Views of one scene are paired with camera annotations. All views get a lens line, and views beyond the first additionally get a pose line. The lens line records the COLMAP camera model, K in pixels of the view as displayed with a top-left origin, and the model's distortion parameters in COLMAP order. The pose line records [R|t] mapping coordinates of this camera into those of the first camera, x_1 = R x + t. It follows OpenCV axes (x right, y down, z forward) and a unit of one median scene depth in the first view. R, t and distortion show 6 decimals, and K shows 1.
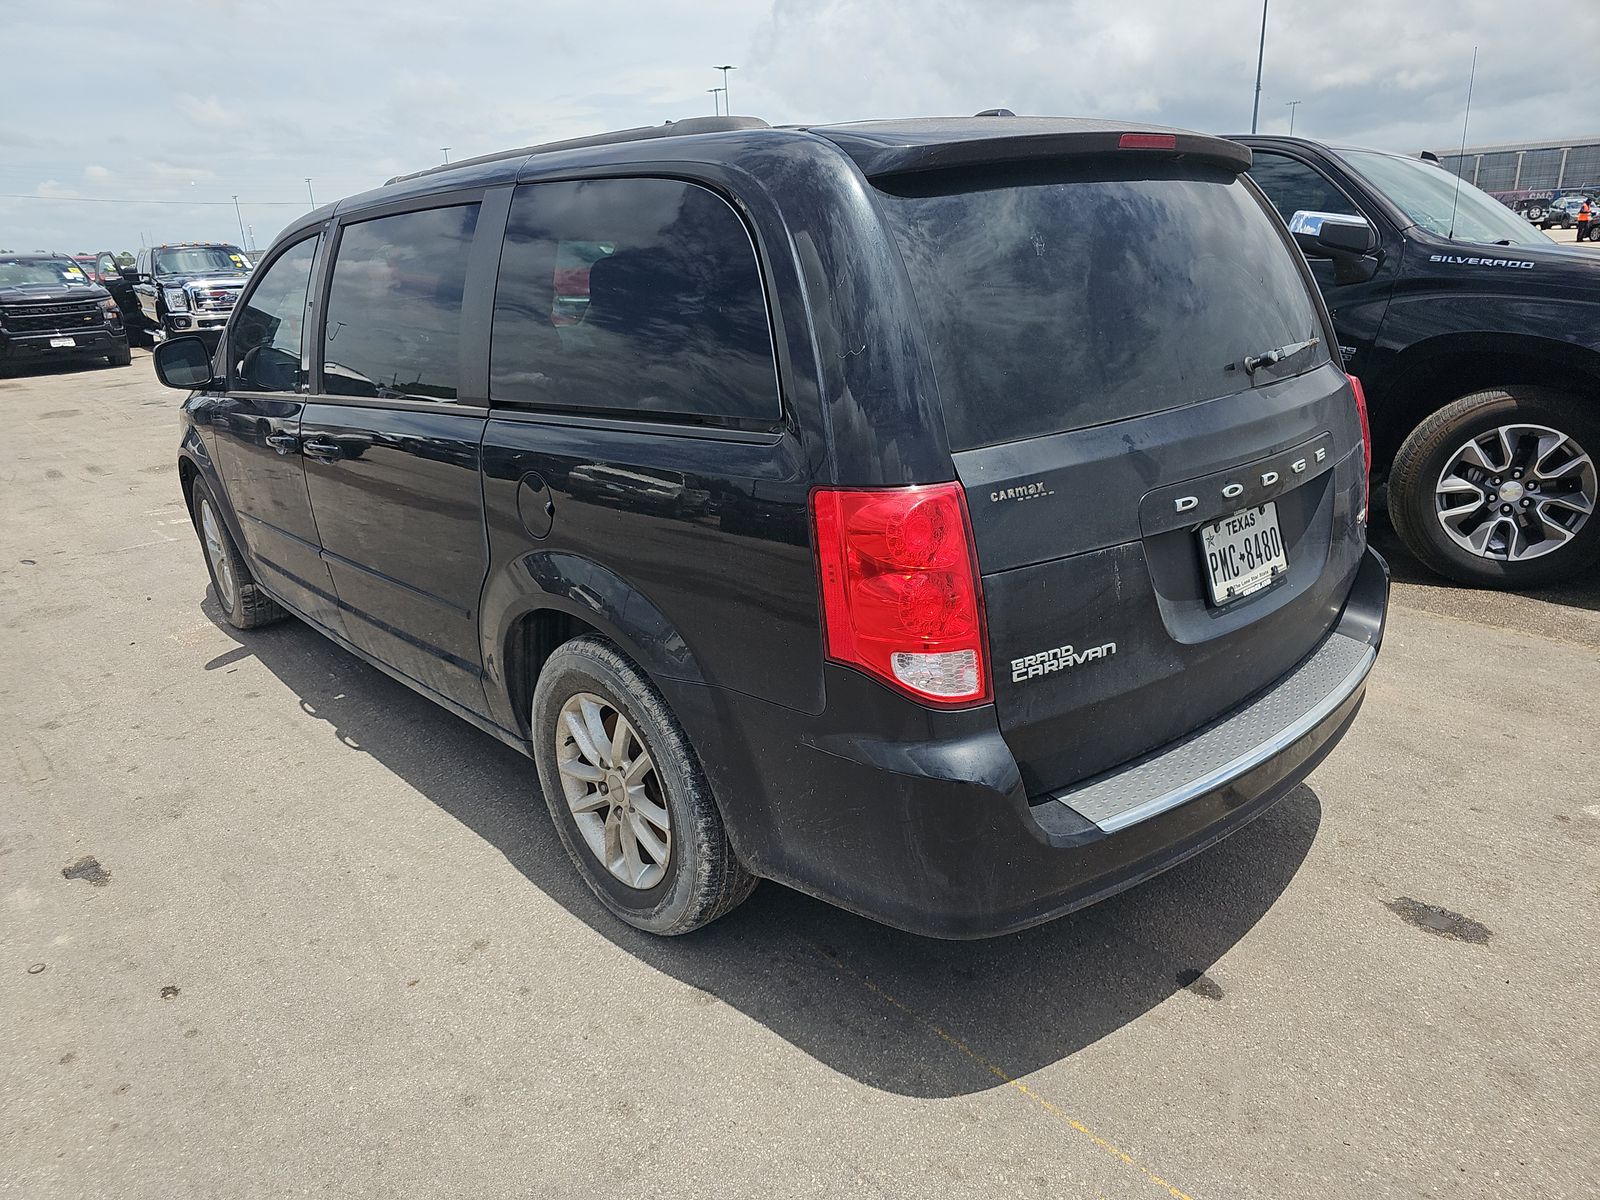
lens RADIAL K [[1069.1, 0, 800.0], [0, 1069.1, 600.0], [0, 0, 1]] dist [0.071483, -0.090485]
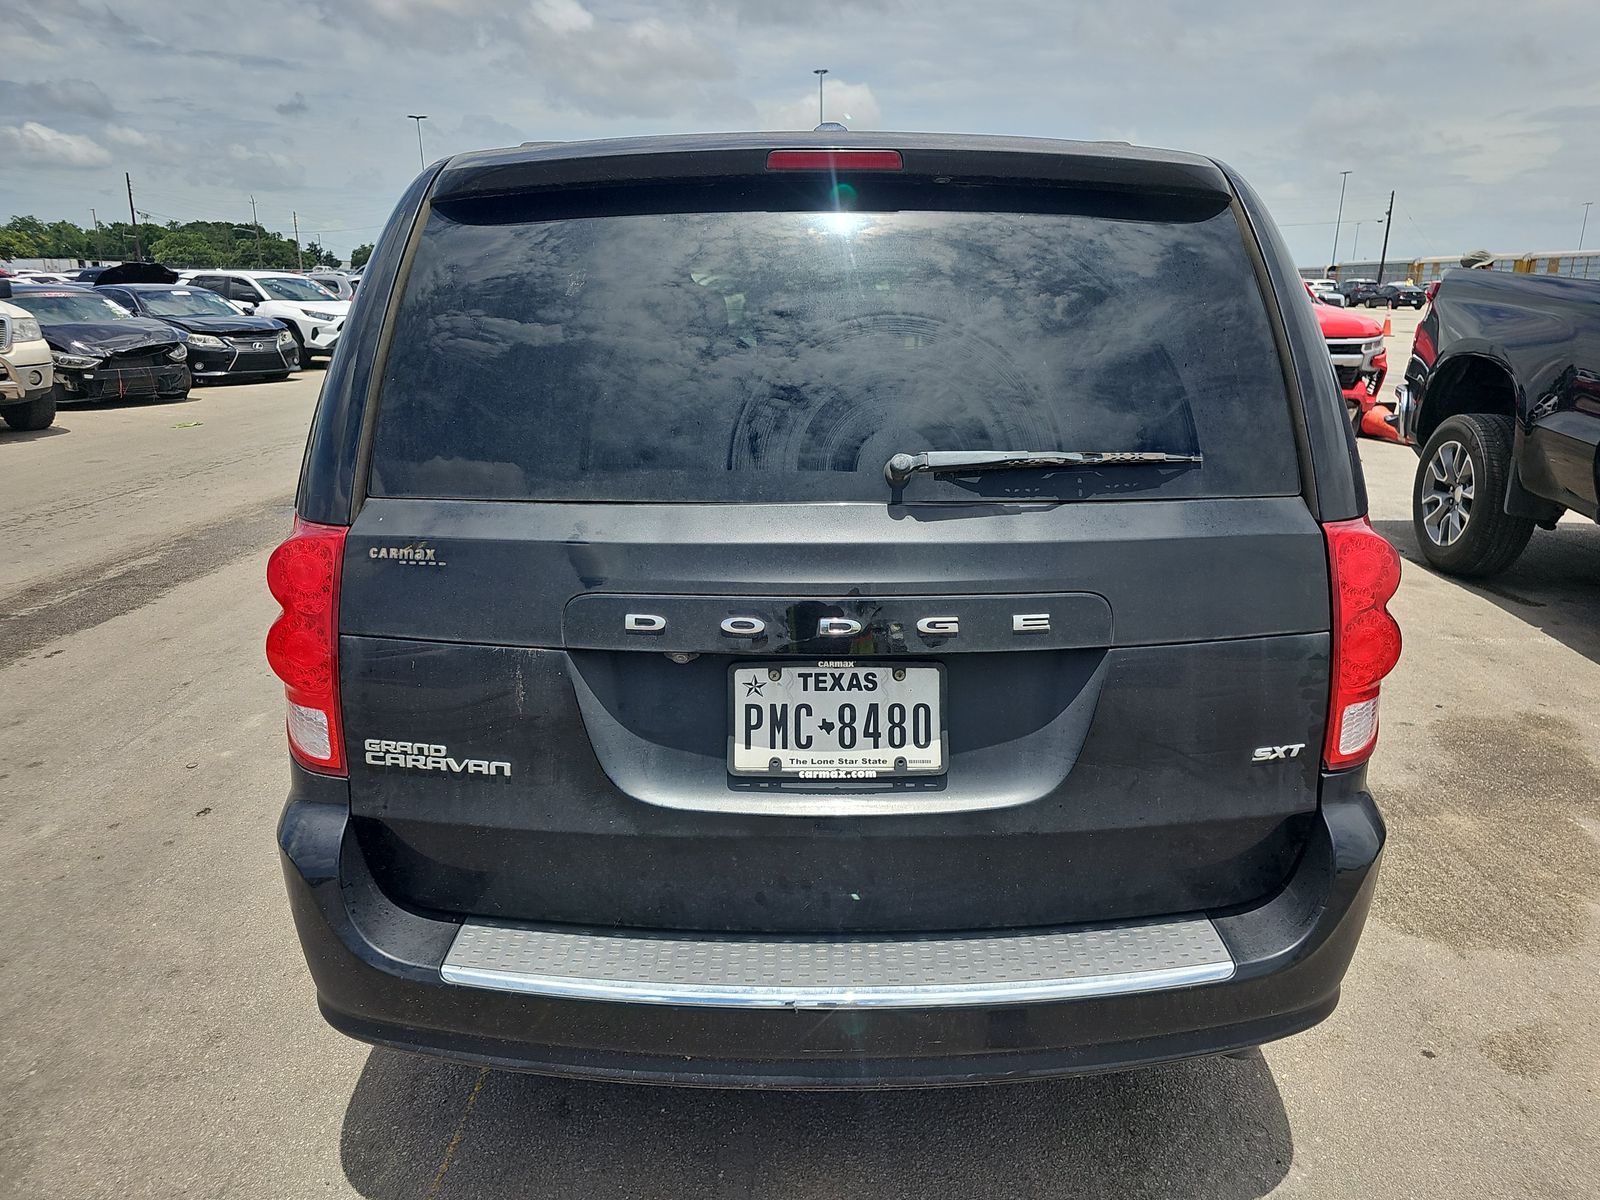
lens RADIAL K [[1099.3, 0, 789.6], [0, 1099.3, 574.7], [0, 0, 1]] dist [0.040298, -0.035674]
pose [[0.750972, 0.210437, -0.625905, 0.921241], [-0.241096, 0.969804, 0.036789, -0.176550], [0.614747, 0.123276, 0.779031, 0.448366]]
